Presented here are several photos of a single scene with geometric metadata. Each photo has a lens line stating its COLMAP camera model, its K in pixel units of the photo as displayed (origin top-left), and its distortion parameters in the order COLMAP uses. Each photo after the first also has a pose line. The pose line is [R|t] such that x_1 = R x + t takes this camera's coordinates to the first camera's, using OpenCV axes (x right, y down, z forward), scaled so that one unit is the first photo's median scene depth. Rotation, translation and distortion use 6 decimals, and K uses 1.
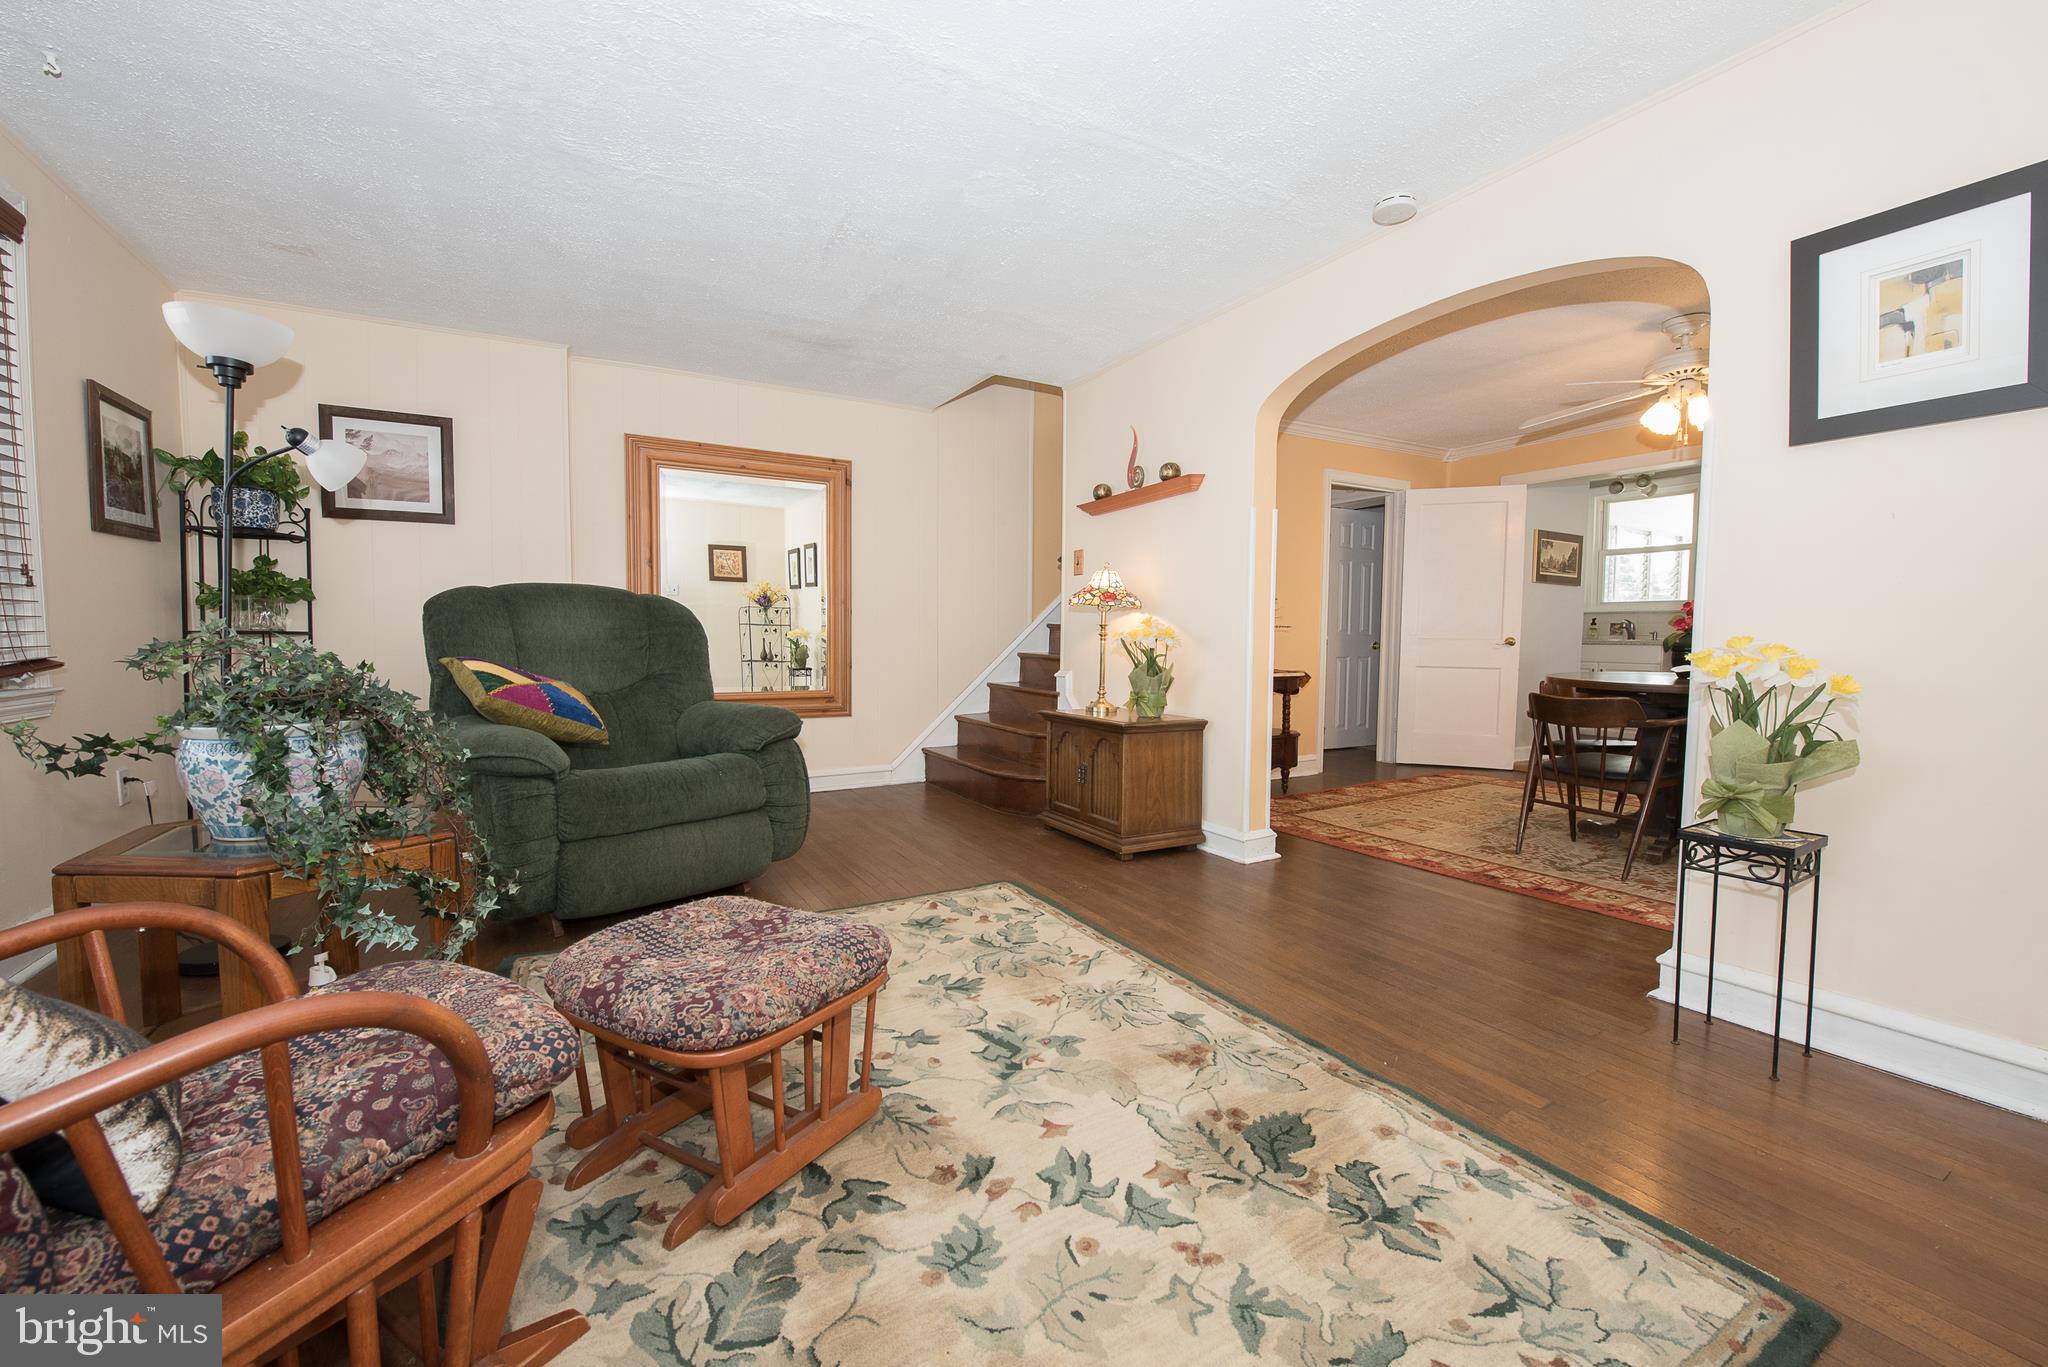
lens RADIAL K [[812.1, 0, 1026.7], [0, 812.1, 680.3], [0, 0, 1]] dist [-0.016863, -0.001418]
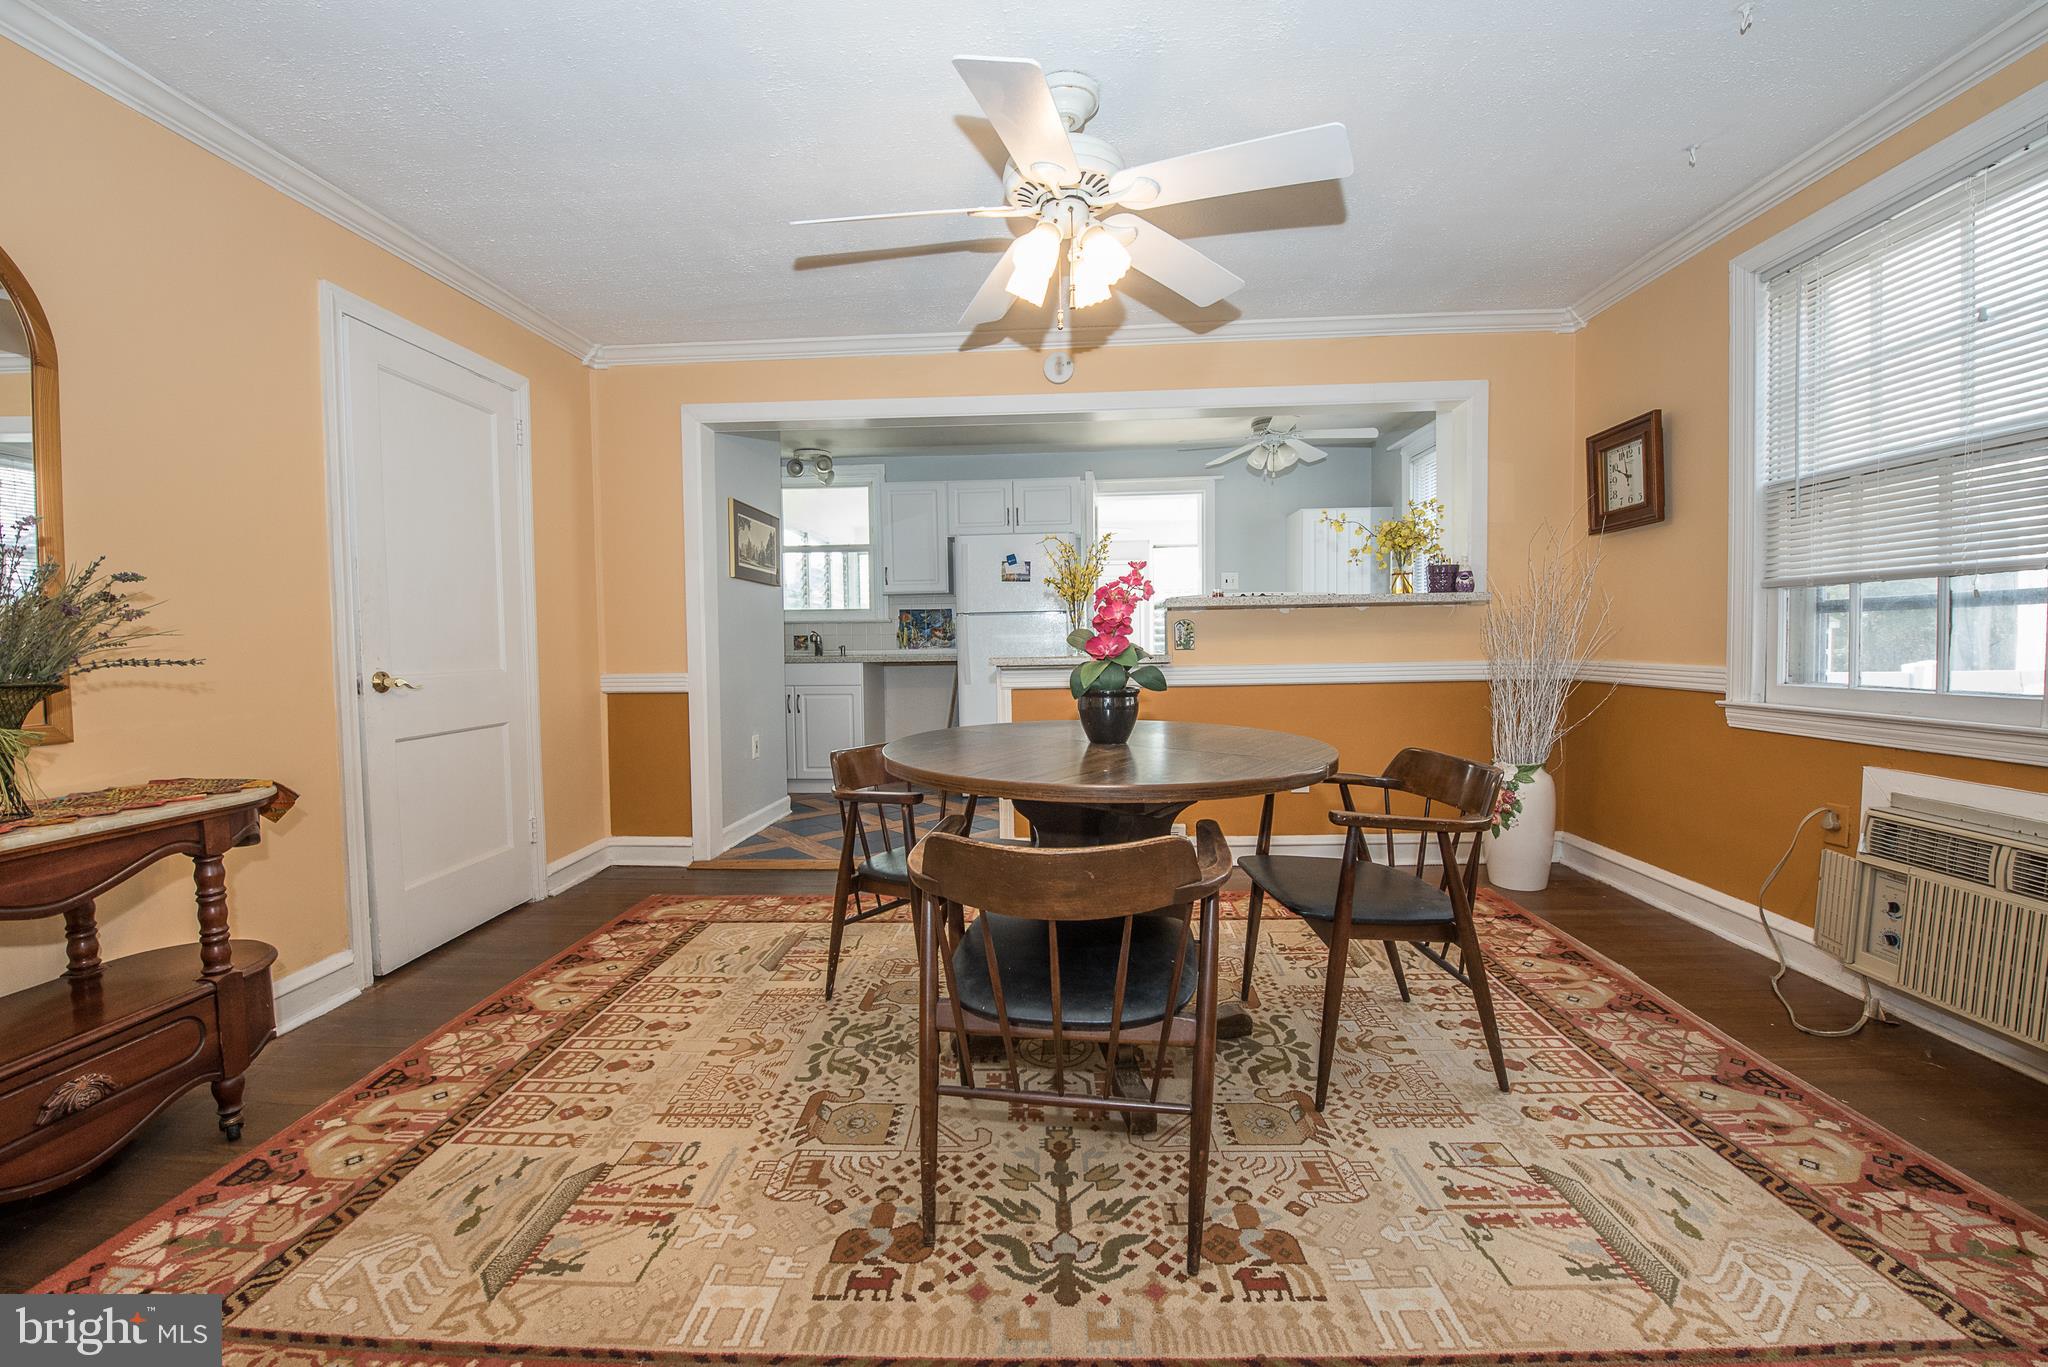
lens RADIAL K [[812.1, 0, 1022.4], [0, 812.1, 679.7], [0, 0, 1]] dist [-0.016863, -0.001418]
pose [[0.540402, -0.054347, 0.839650, 0.425710], [0.063035, 0.997722, 0.024008, -0.084572], [-0.839042, 0.039953, 0.542597, 0.972995]]
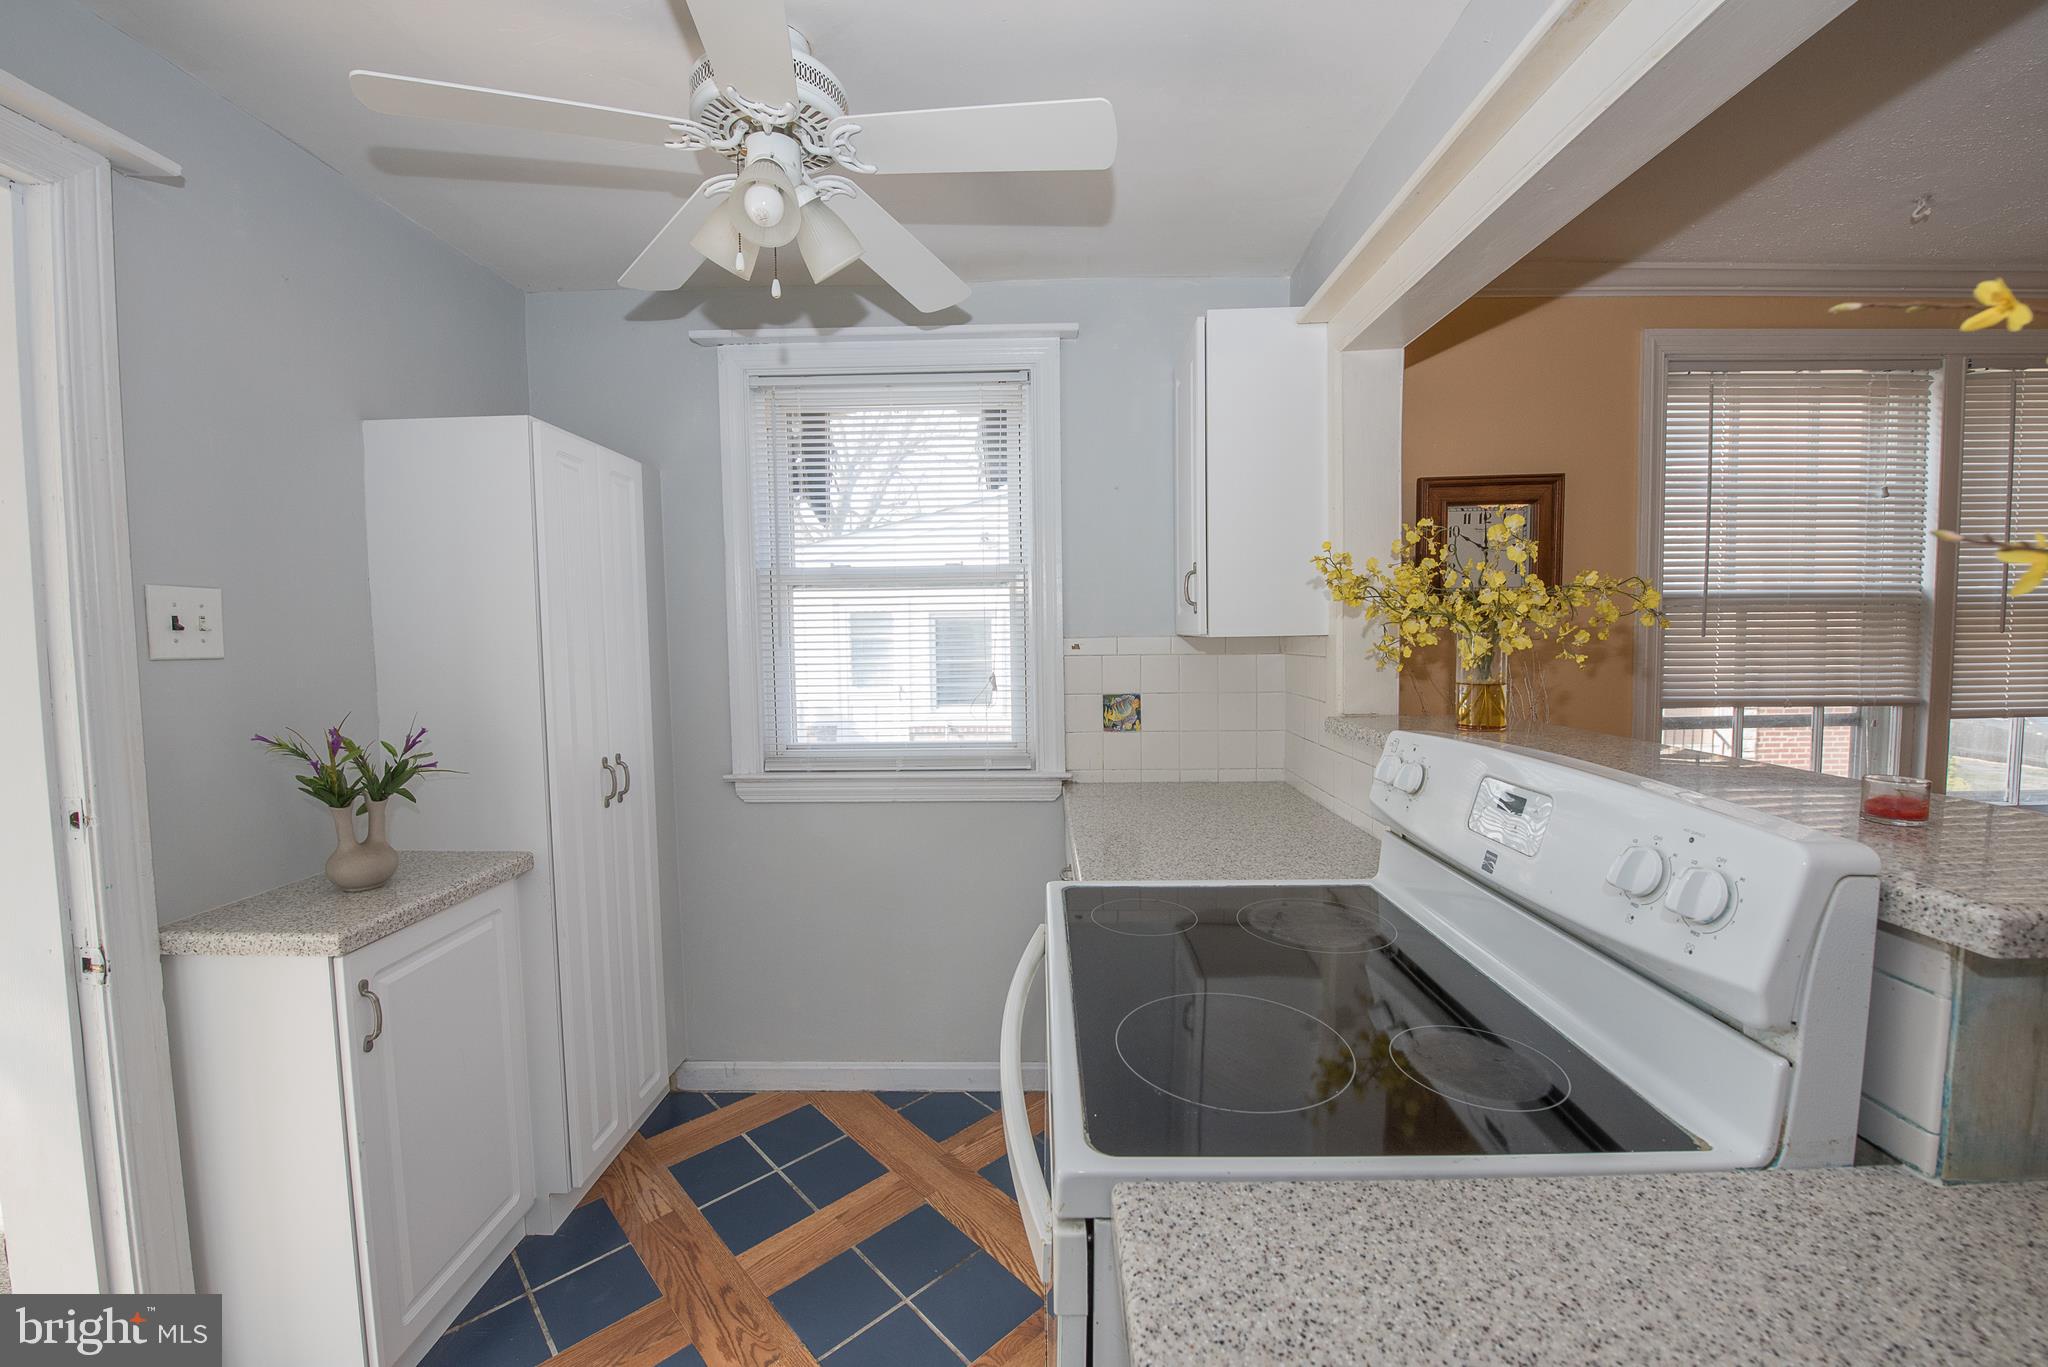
lens RADIAL K [[812.1, 0, 1033.4], [0, 812.1, 677.3], [0, 0, 1]] dist [-0.016863, -0.001418]
pose [[-0.857431, -0.025791, 0.513952, 1.842303], [0.030891, 0.994362, 0.101435, -0.259108], [-0.513670, 0.102850, -0.851801, 1.825649]]
